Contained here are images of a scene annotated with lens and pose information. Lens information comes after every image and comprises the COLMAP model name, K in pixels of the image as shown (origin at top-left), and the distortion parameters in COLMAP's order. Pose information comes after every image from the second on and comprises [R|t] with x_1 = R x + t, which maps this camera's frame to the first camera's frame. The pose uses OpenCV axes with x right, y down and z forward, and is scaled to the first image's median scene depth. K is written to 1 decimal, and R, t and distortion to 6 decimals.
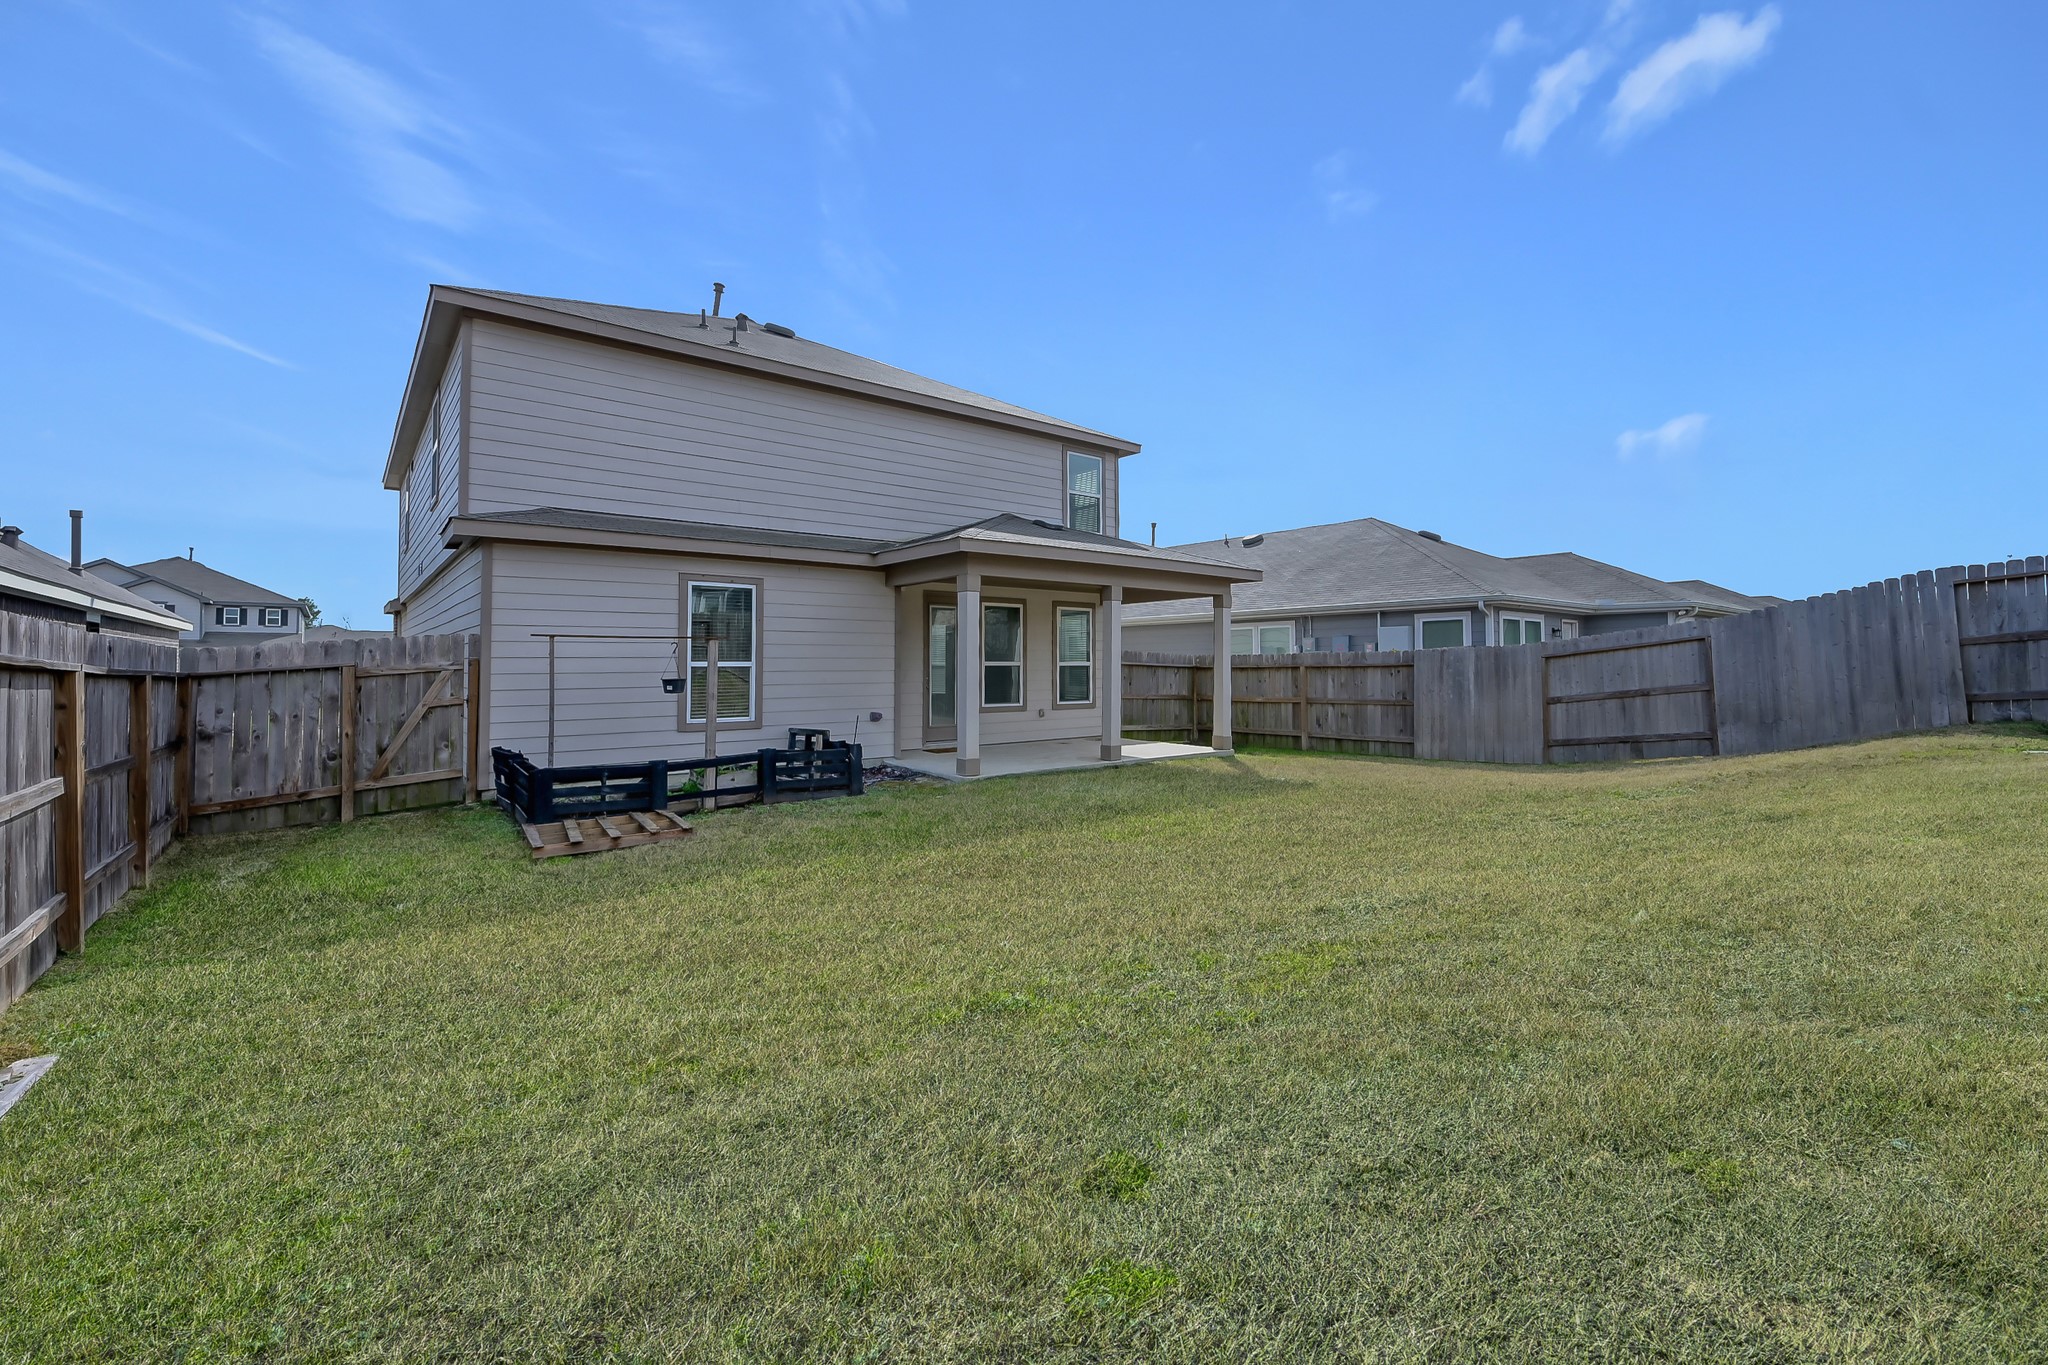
lens RADIAL K [[820.9, 0, 1044.9], [0, 820.9, 669.1], [0, 0, 1]] dist [0.008130, 0.000774]
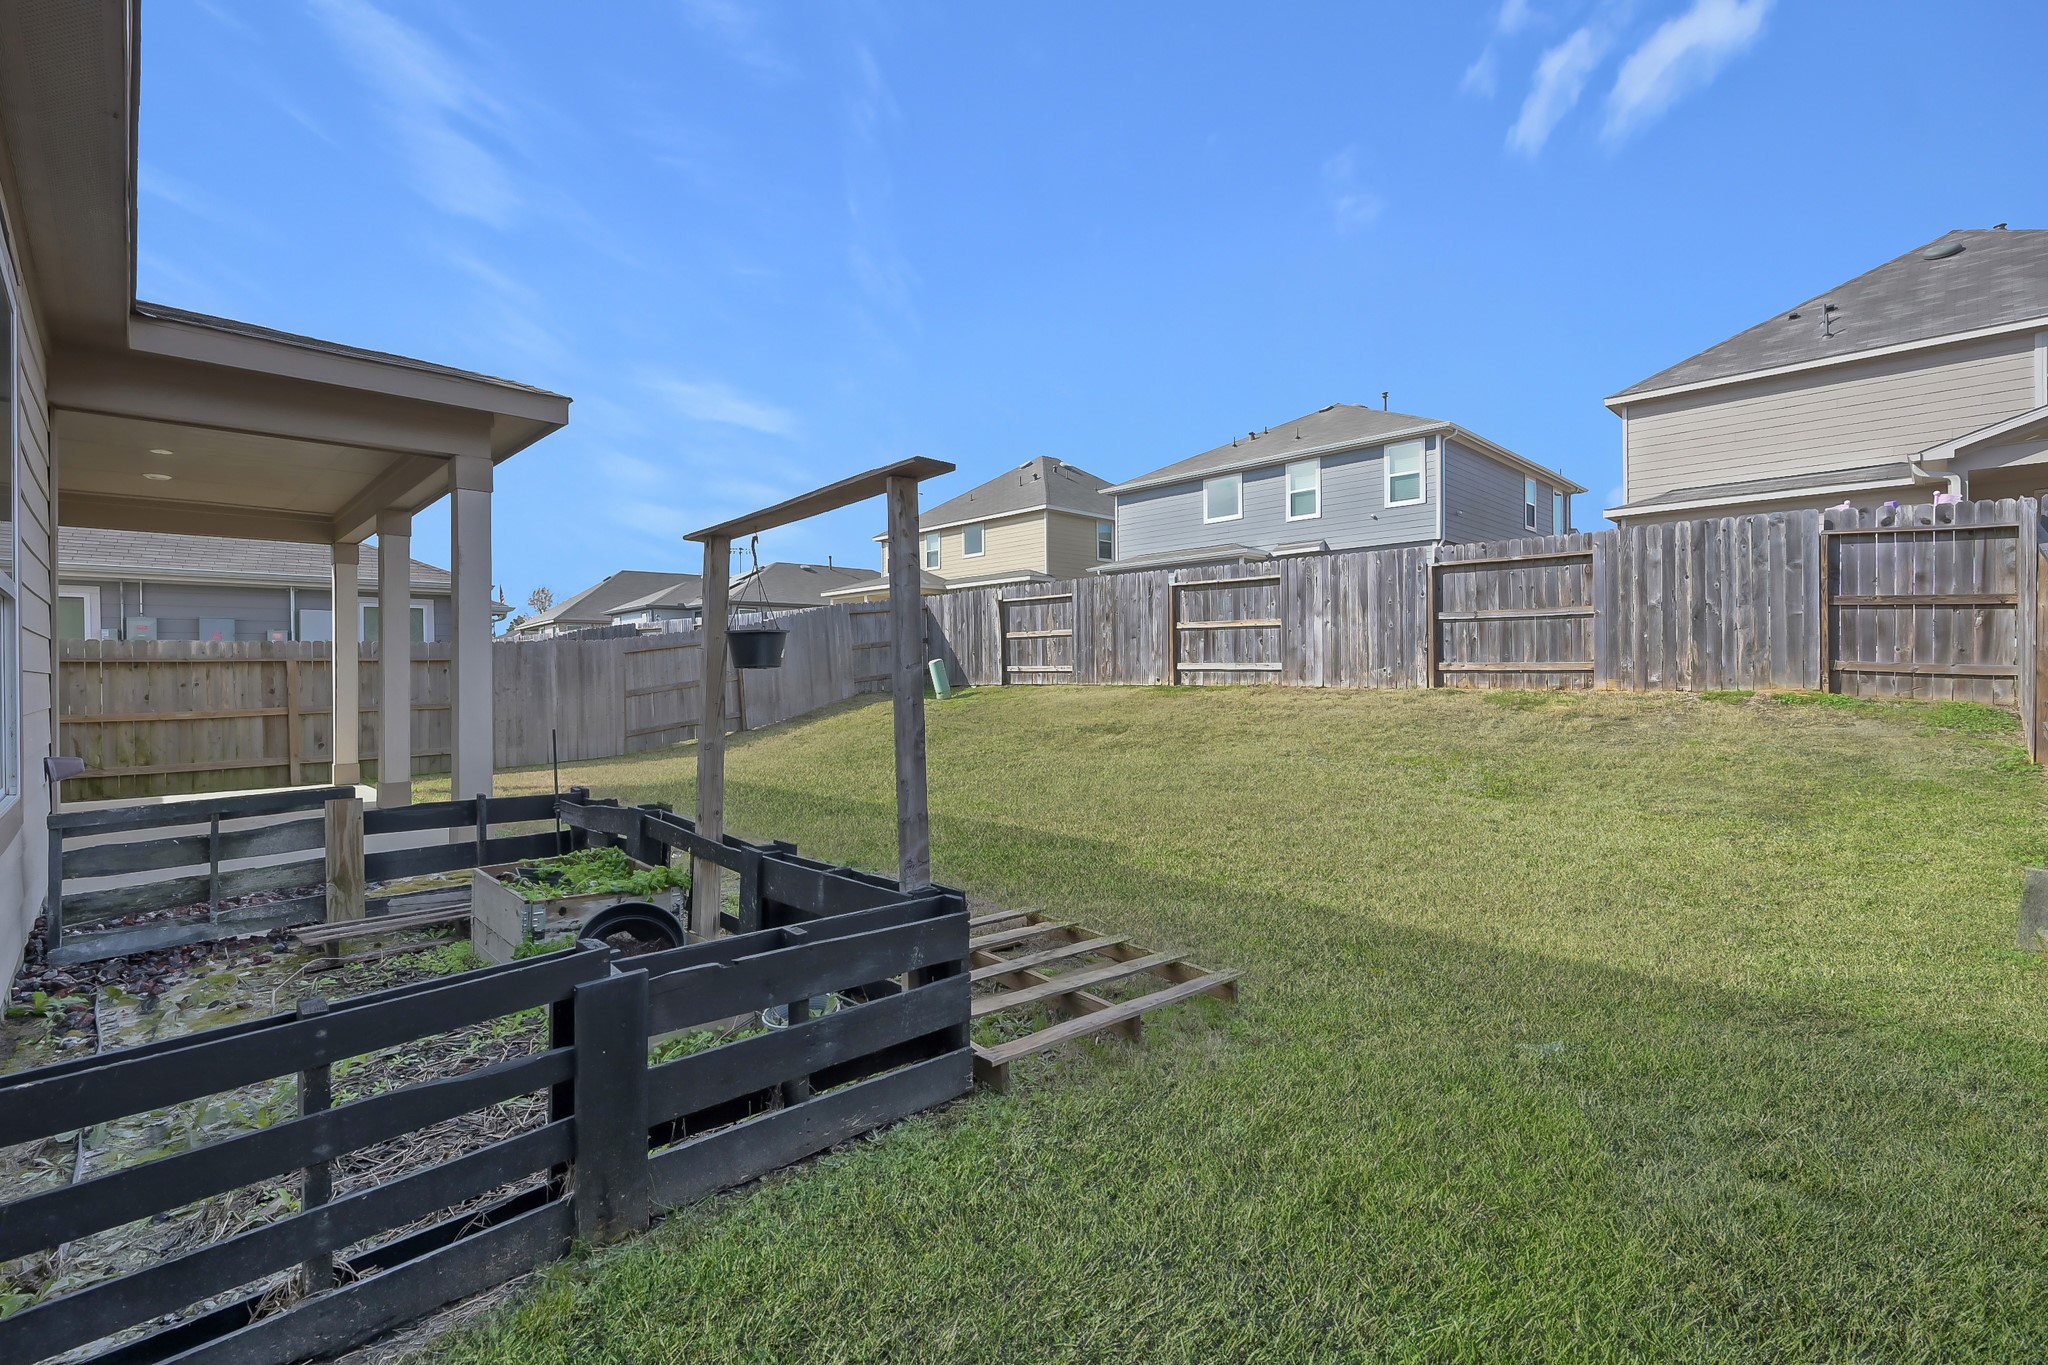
lens RADIAL K [[936.5, 0, 1020.5], [0, 936.5, 676.5], [0, 0, 1]] dist [-0.001411, -0.000131]
pose [[-0.074582, 0.002037, 0.997213, -0.571892], [0.014288, 0.999897, -0.000974, 0.021405], [-0.997113, 0.014175, -0.074603, 0.533125]]
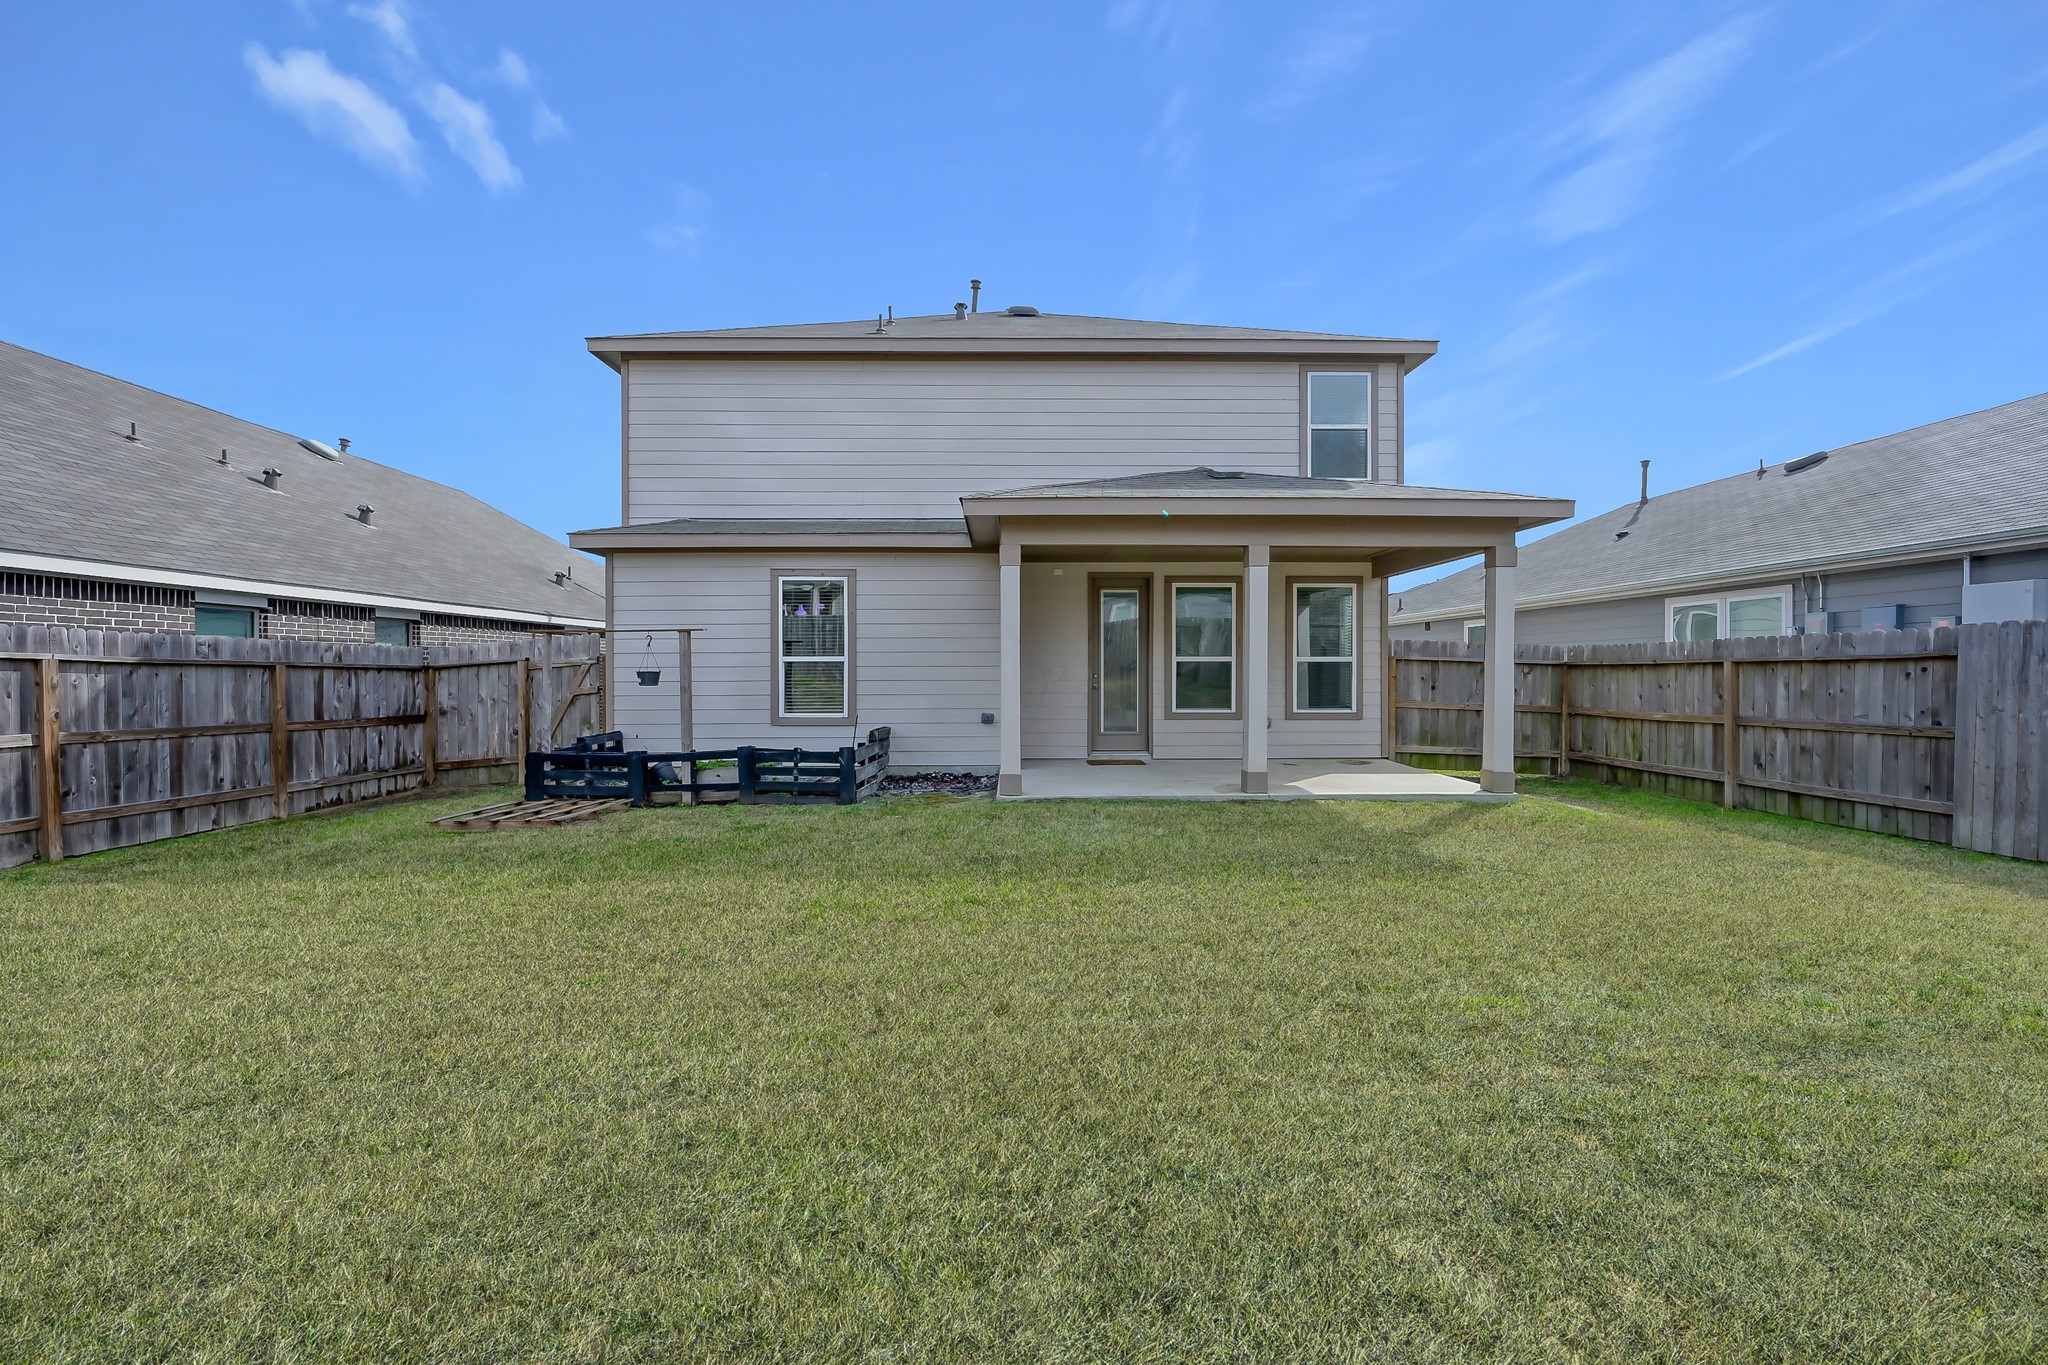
lens RADIAL K [[820.9, 0, 1038.6], [0, 820.9, 686.9], [0, 0, 1]] dist [0.008130, 0.000774]
pose [[0.795561, 0.015549, -0.605674, 0.323358], [-0.003229, 0.999765, 0.021425, 0.004285], [0.605865, -0.015089, 0.795424, 0.286425]]
